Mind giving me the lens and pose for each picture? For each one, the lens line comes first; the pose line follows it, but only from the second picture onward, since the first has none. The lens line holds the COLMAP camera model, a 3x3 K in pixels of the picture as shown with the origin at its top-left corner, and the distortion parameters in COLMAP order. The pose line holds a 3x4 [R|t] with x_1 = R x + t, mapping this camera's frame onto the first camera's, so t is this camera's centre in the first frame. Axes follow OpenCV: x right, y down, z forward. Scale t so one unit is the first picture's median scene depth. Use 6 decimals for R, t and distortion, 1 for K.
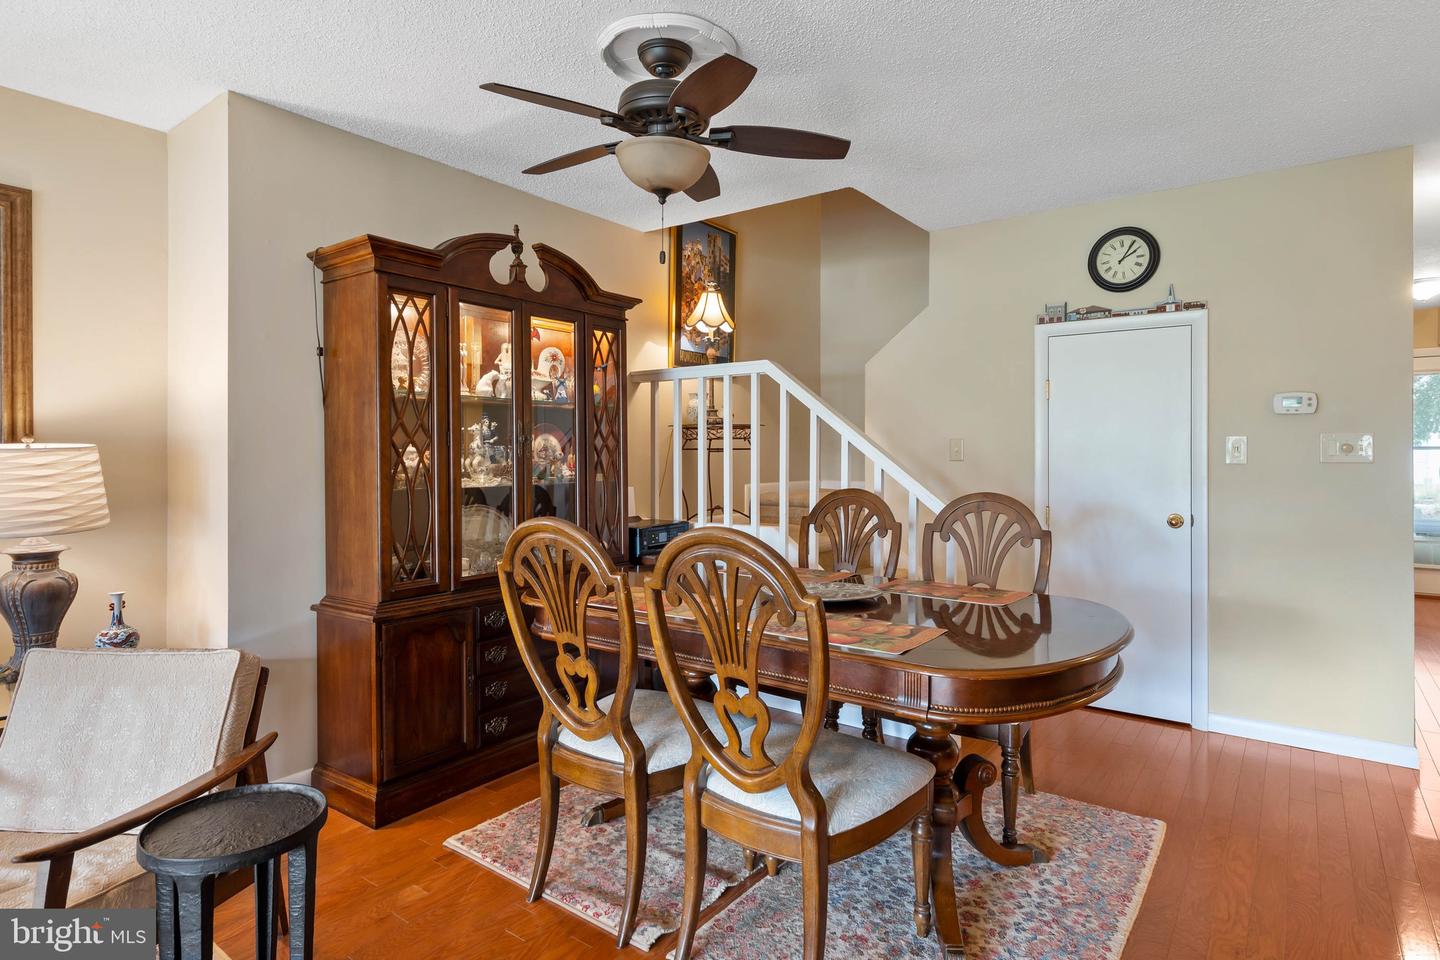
lens RADIAL K [[774.3, 0, 719.7], [0, 774.3, 453.8], [0, 0, 1]] dist [0.005565, -0.000117]
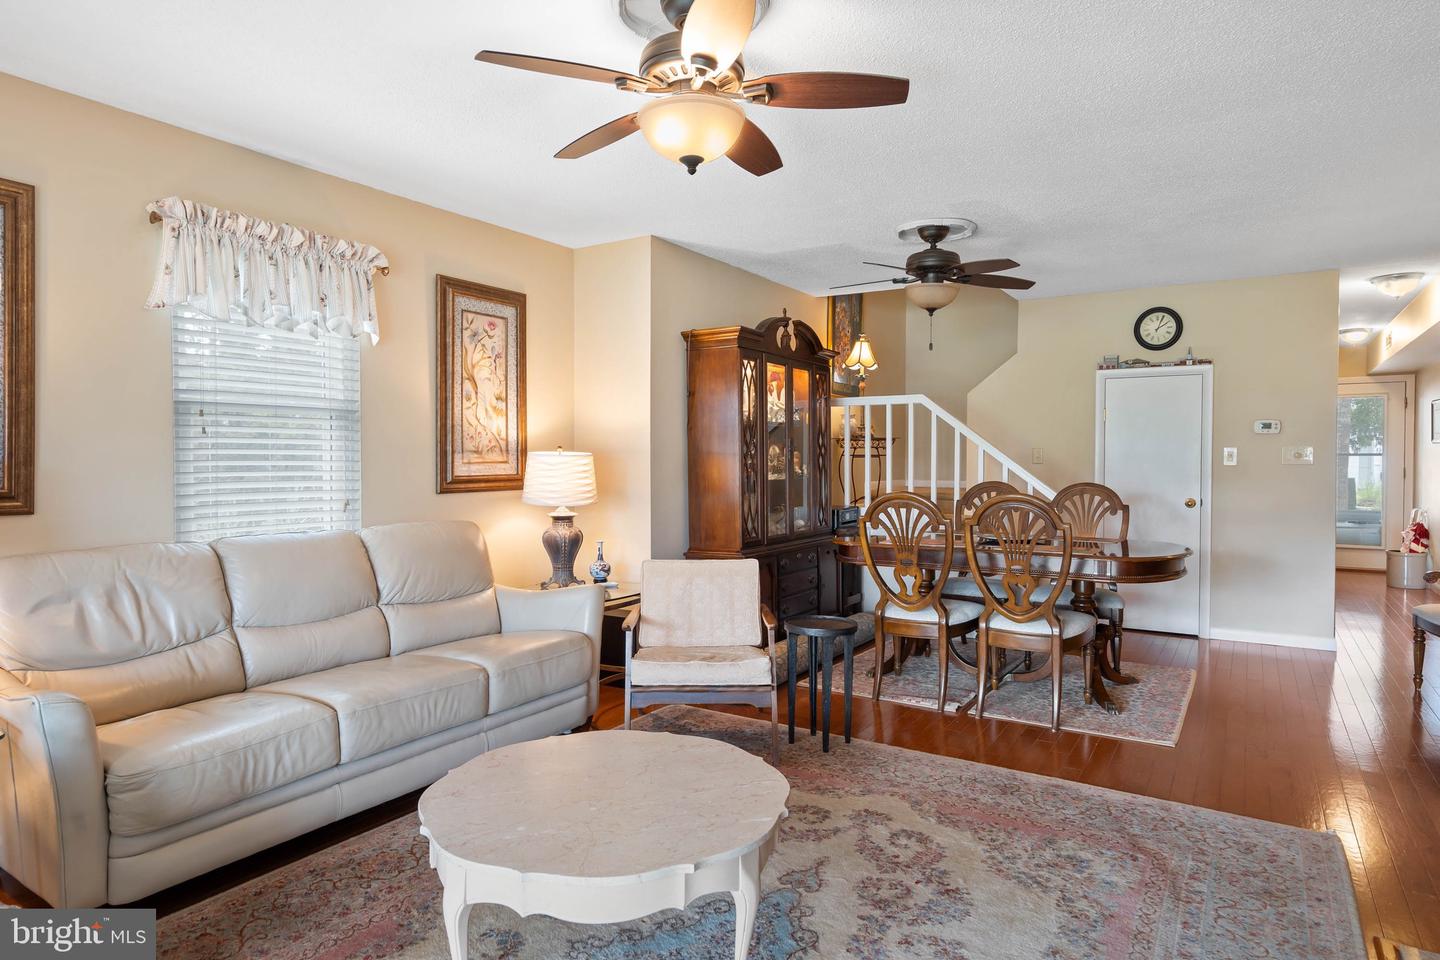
lens RADIAL K [[849.3, 0, 715.0], [0, 849.3, 475.0], [0, 0, 1]] dist [0.009696, 0.001313]
pose [[0.997007, -0.000381, 0.077314, -0.478866], [-0.001043, 0.999831, 0.018381, 0.001902], [-0.077308, -0.018407, 0.996837, -0.600934]]
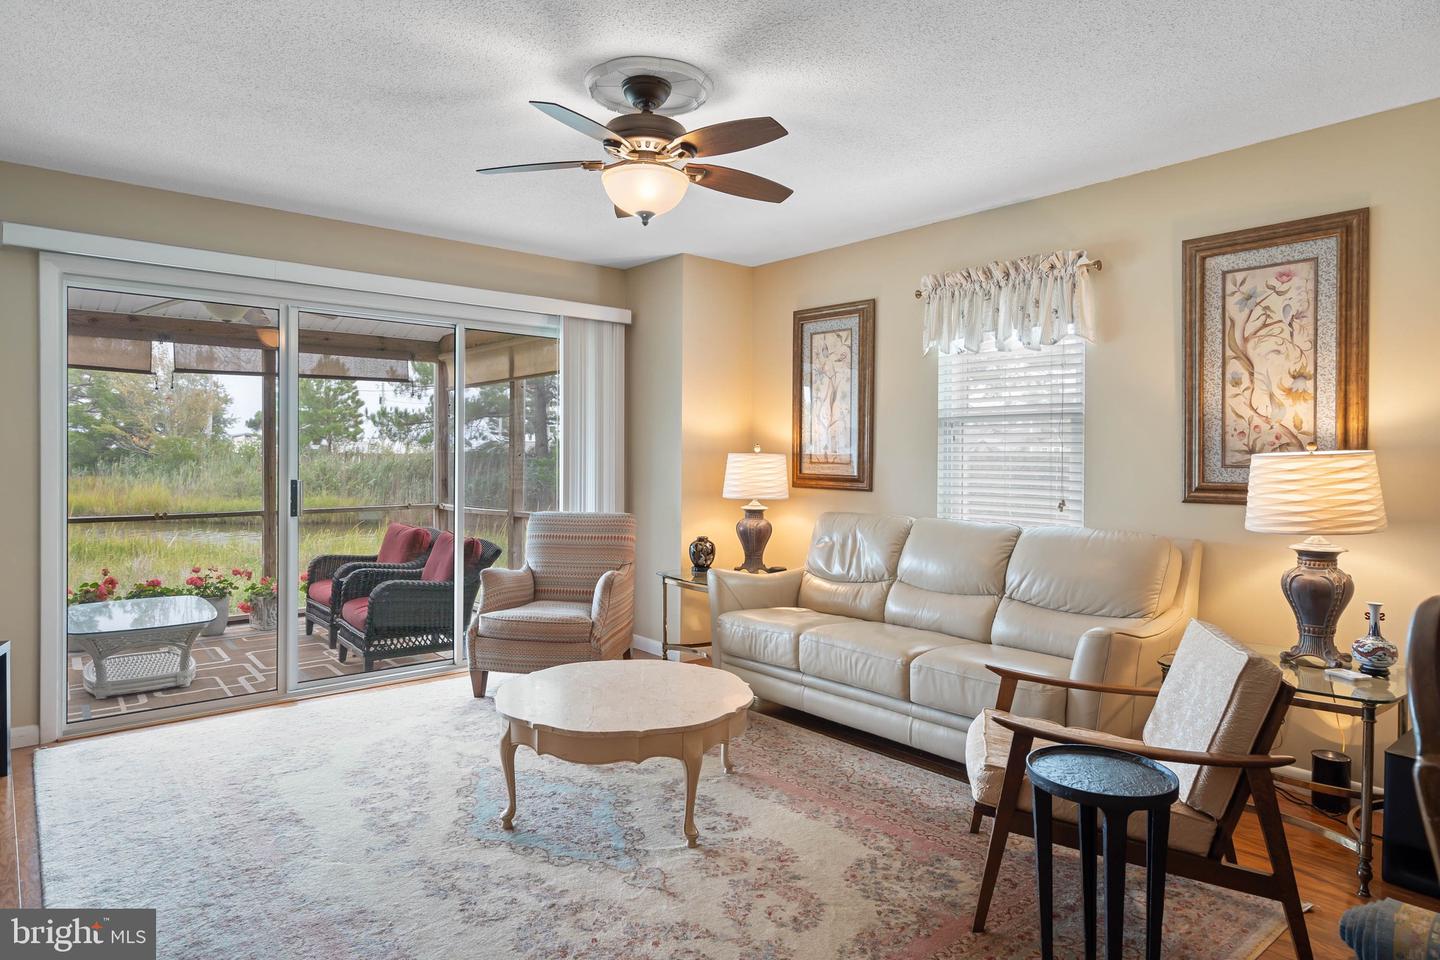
lens RADIAL K [[849.3, 0, 716.4], [0, 849.3, 472.5], [0, 0, 1]] dist [0.009696, 0.001313]
pose [[-0.218174, 0.019618, -0.975713, 0.326257], [-0.000787, 0.999794, 0.020278, -0.004683], [0.975910, 0.005192, -0.218113, 0.302127]]
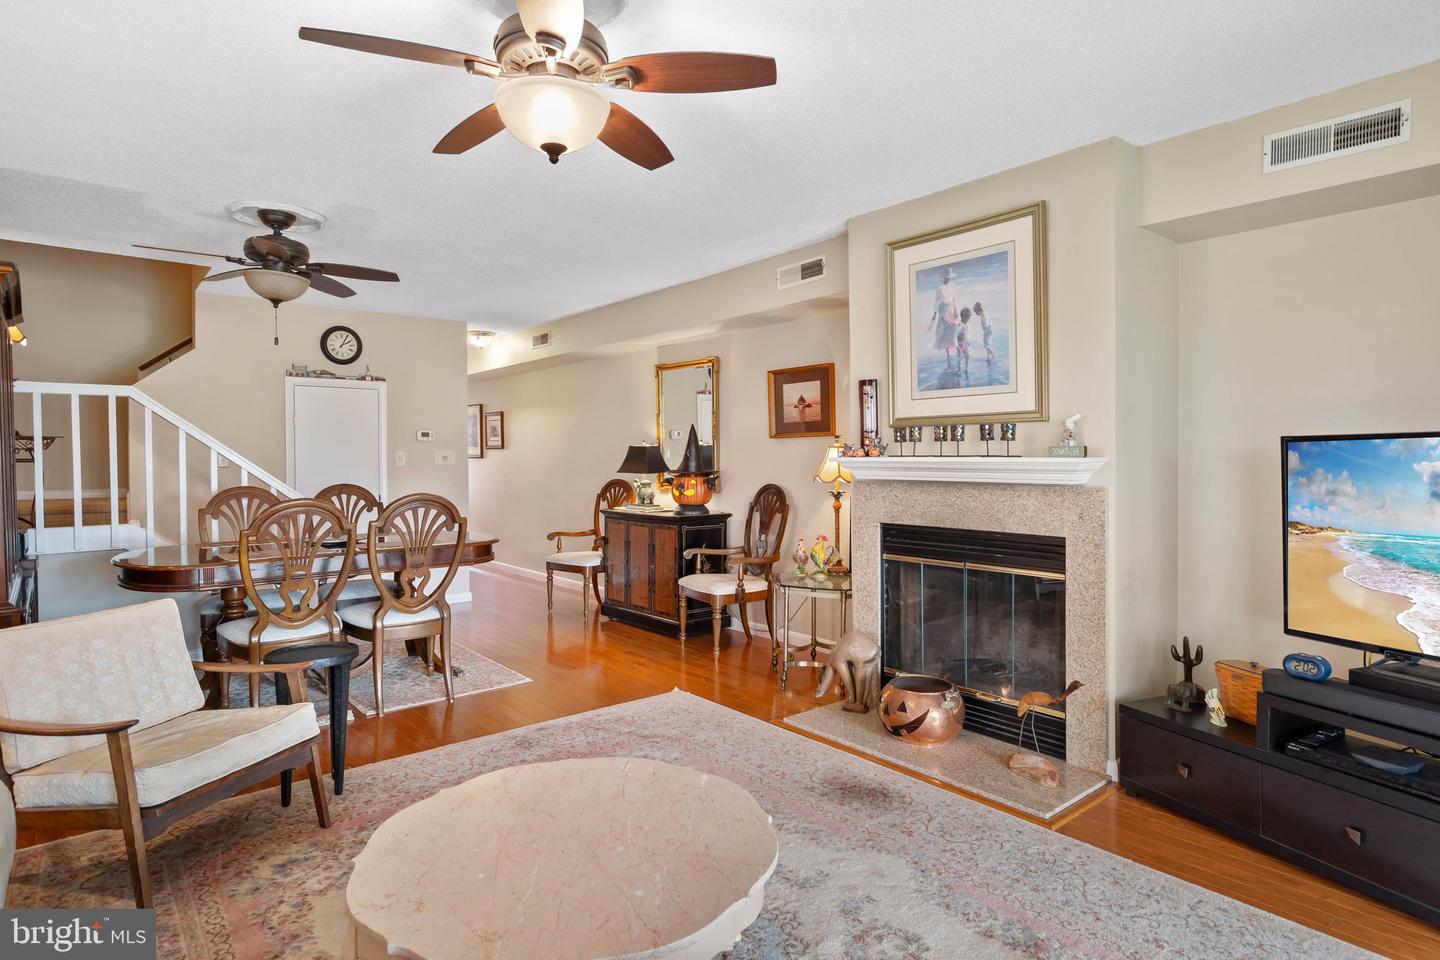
lens RADIAL K [[774.3, 0, 719.1], [0, 774.3, 469.7], [0, 0, 1]] dist [0.005565, -0.000117]
pose [[0.228991, -0.017630, 0.973269, -0.972717], [0.009317, 0.999830, 0.015919, -0.001246], [-0.973384, 0.005423, 0.229116, -0.183178]]
